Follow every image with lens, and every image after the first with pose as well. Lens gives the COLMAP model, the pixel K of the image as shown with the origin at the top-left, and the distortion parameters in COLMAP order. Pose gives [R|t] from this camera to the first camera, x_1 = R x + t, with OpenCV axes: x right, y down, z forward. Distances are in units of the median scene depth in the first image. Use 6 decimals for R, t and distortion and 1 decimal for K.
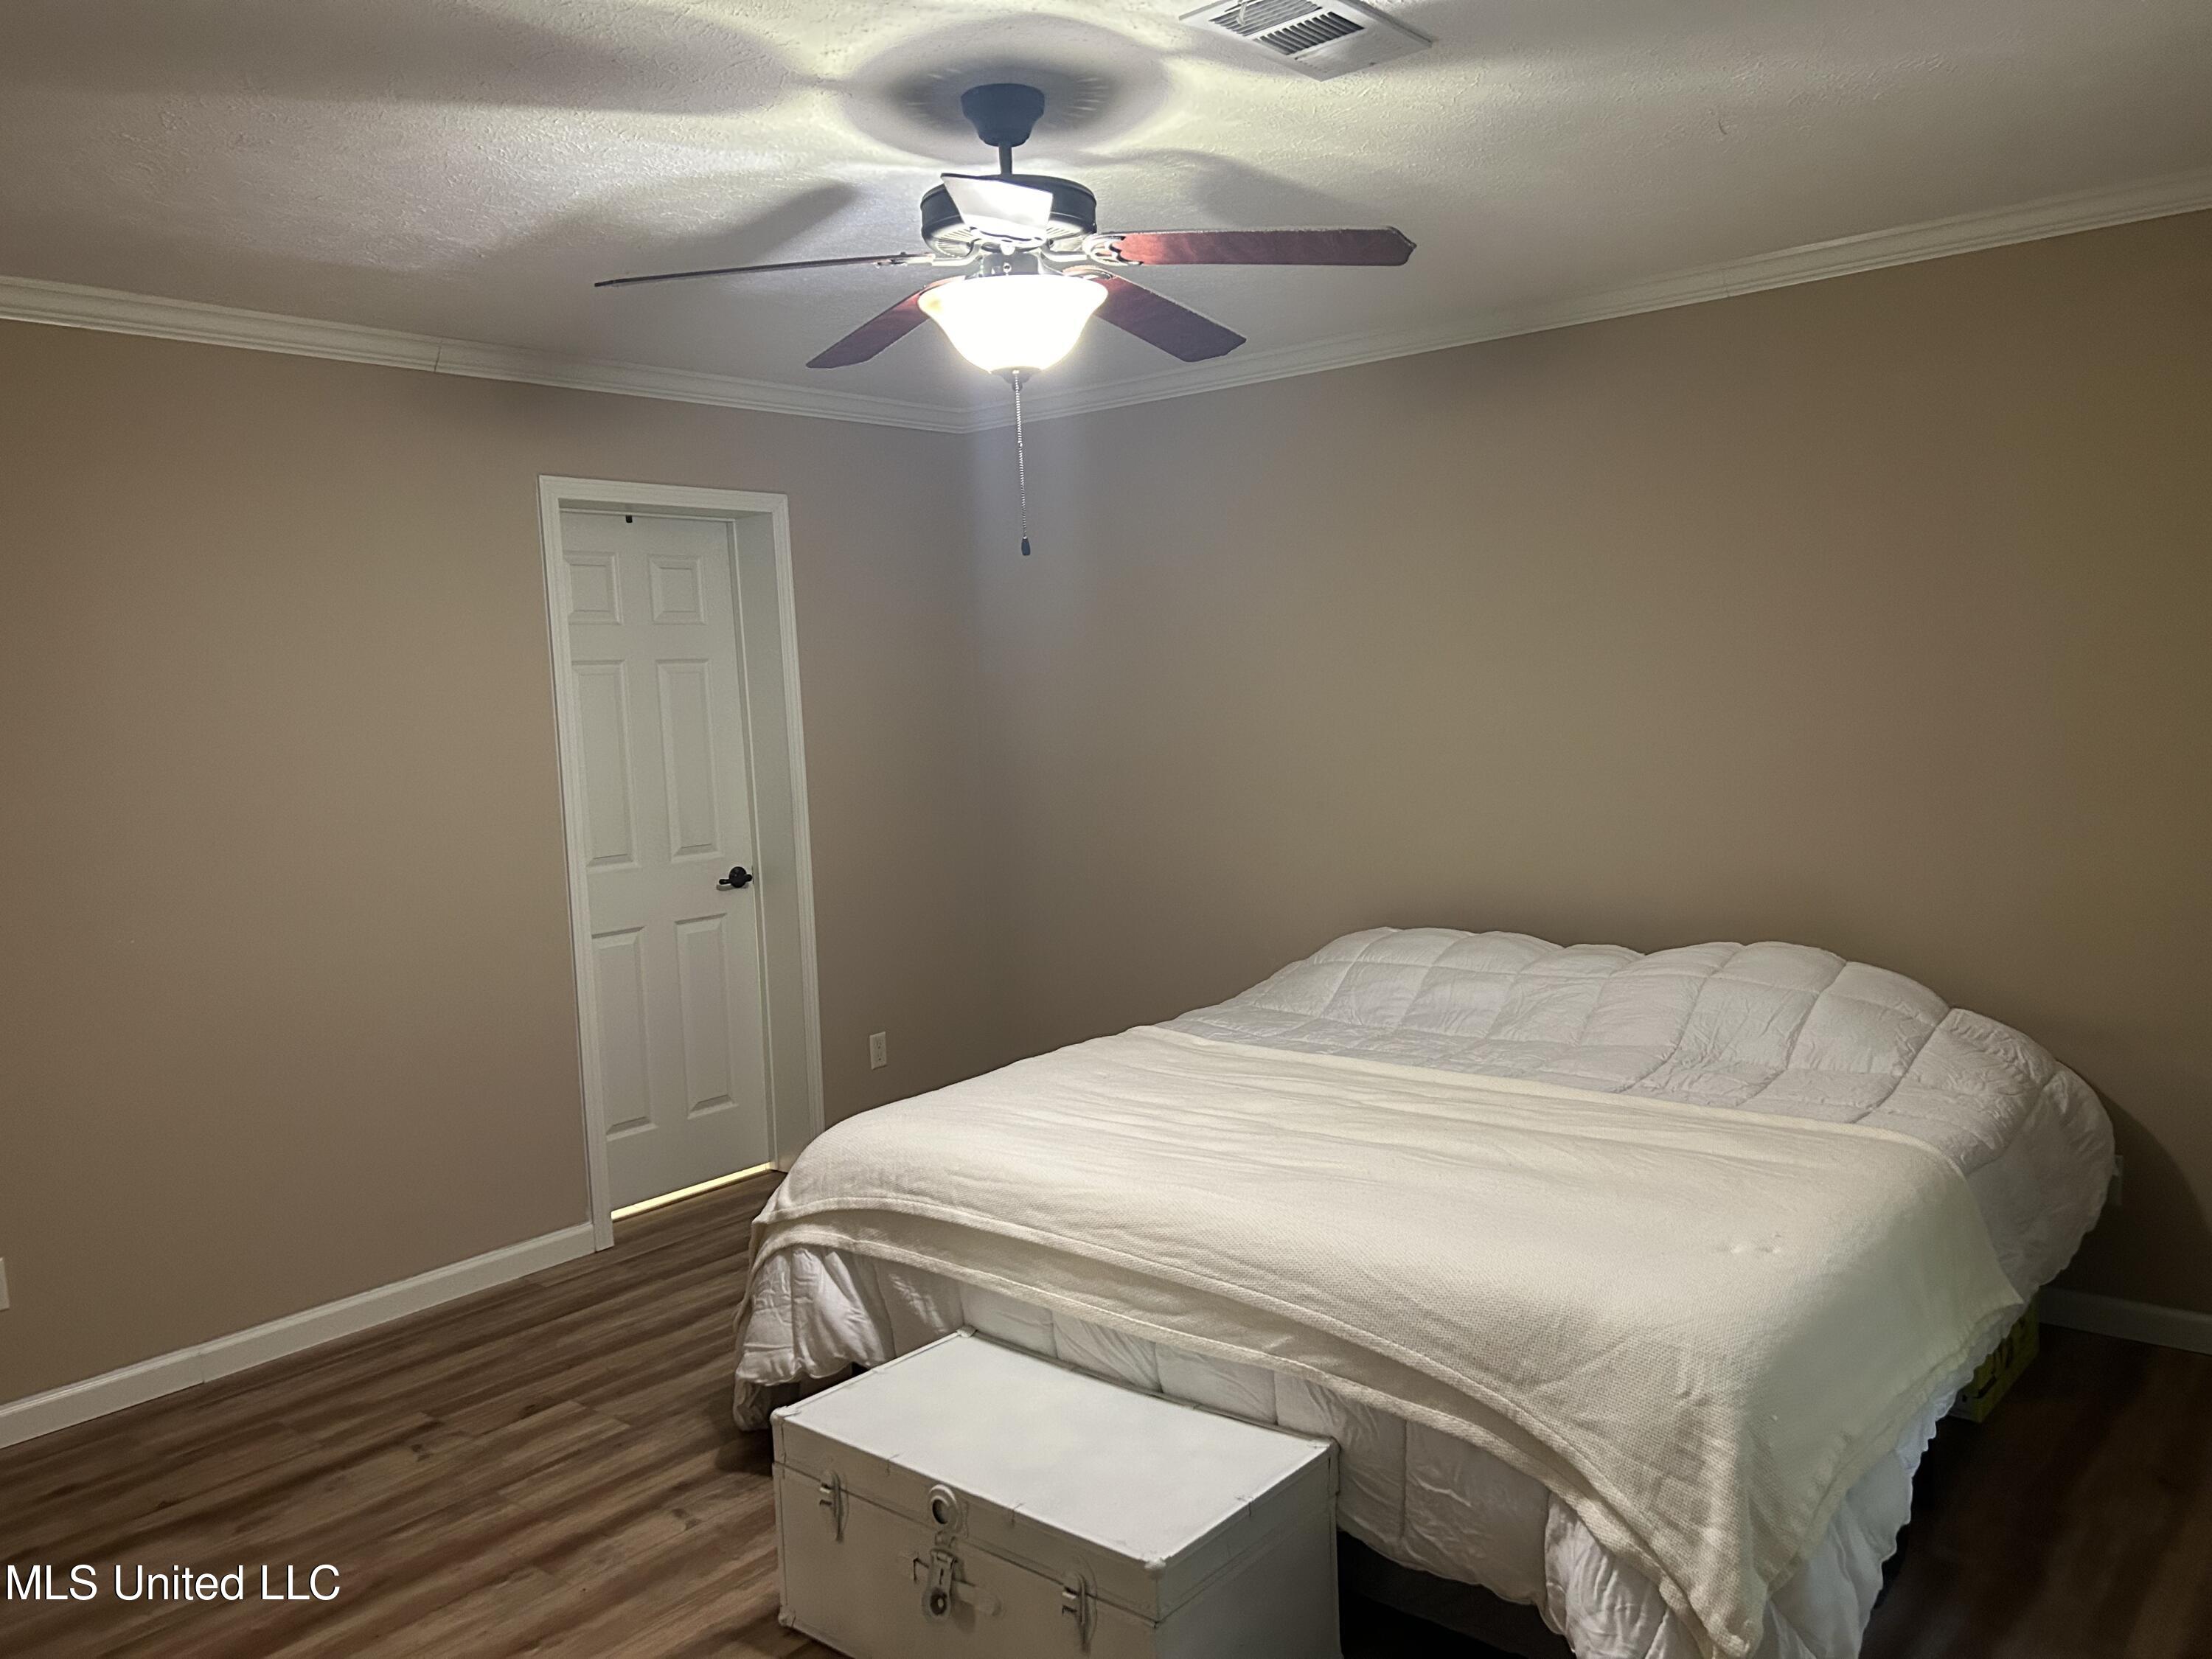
lens RADIAL K [[1675.4, 0, 1106.0], [0, 1675.4, 829.5], [0, 0, 1]] dist [0.050890, -0.055022]
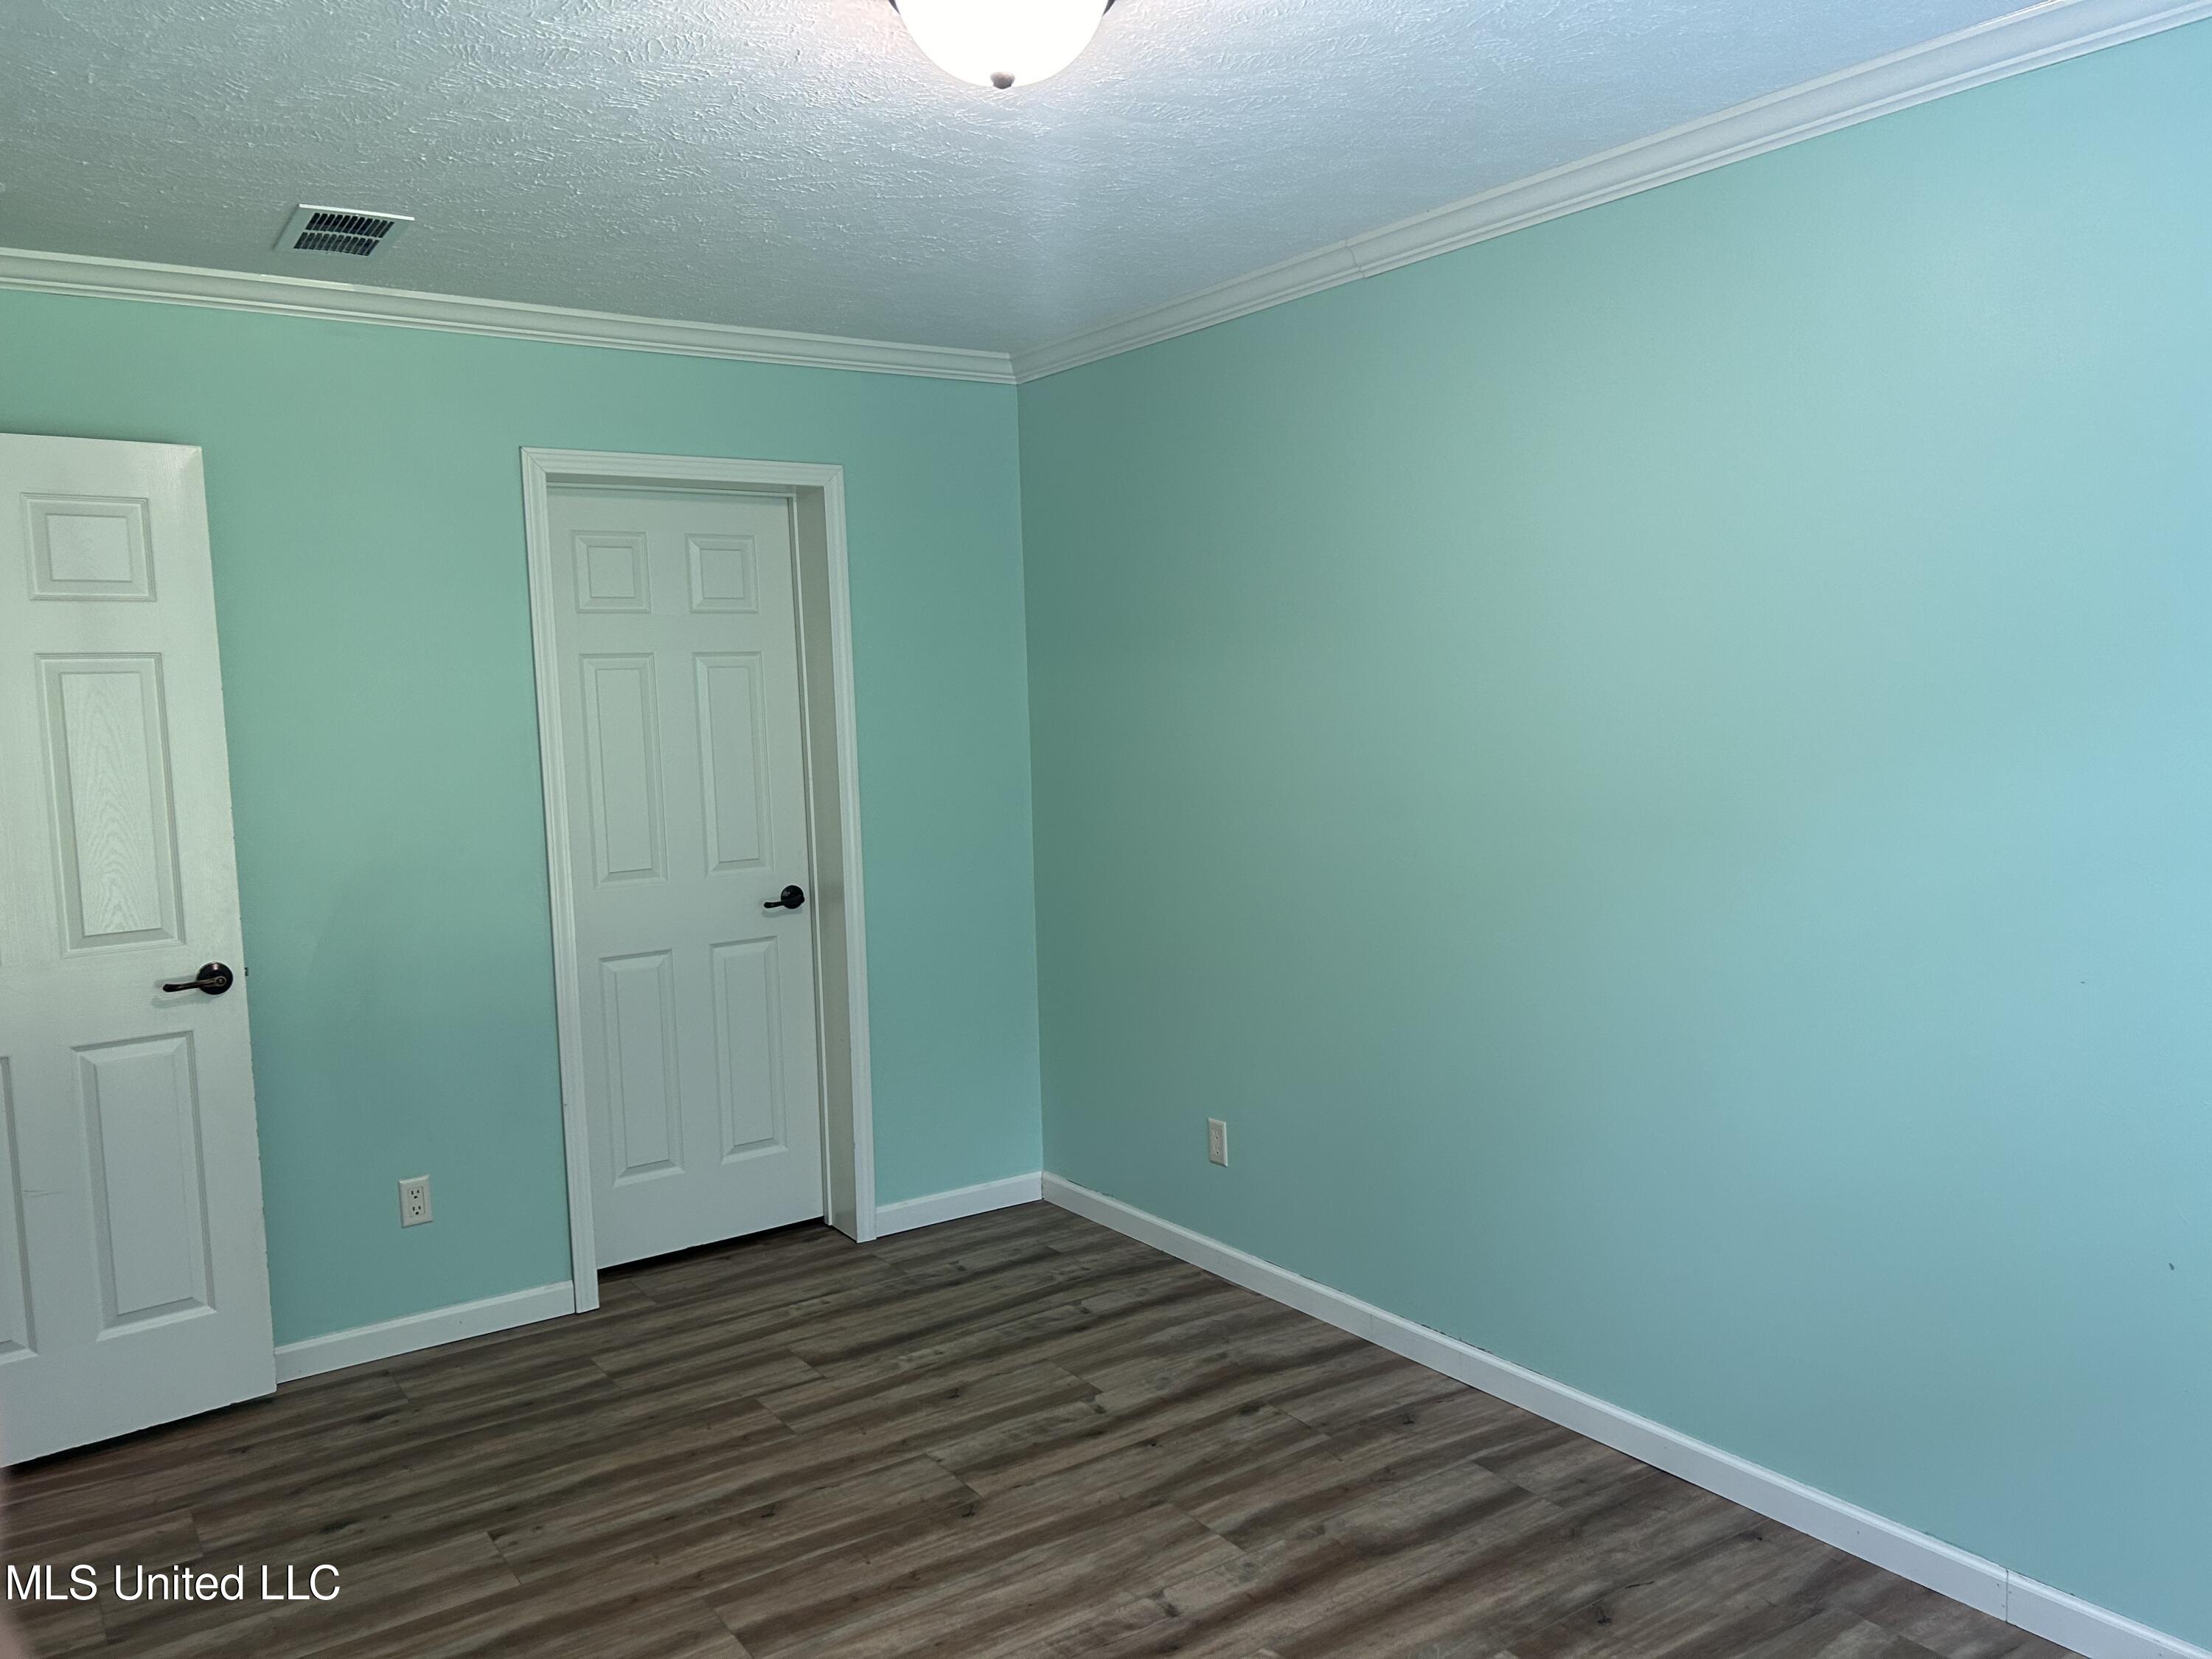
lens RADIAL K [[1675.4, 0, 1106.0], [0, 1675.4, 829.5], [0, 0, 1]] dist [0.050890, -0.055022]
pose [[0.965031, 0.041034, -0.258905, 0.177950], [-0.037920, 0.999136, 0.017013, -0.029582], [0.259379, -0.006600, 0.965753, 0.186937]]
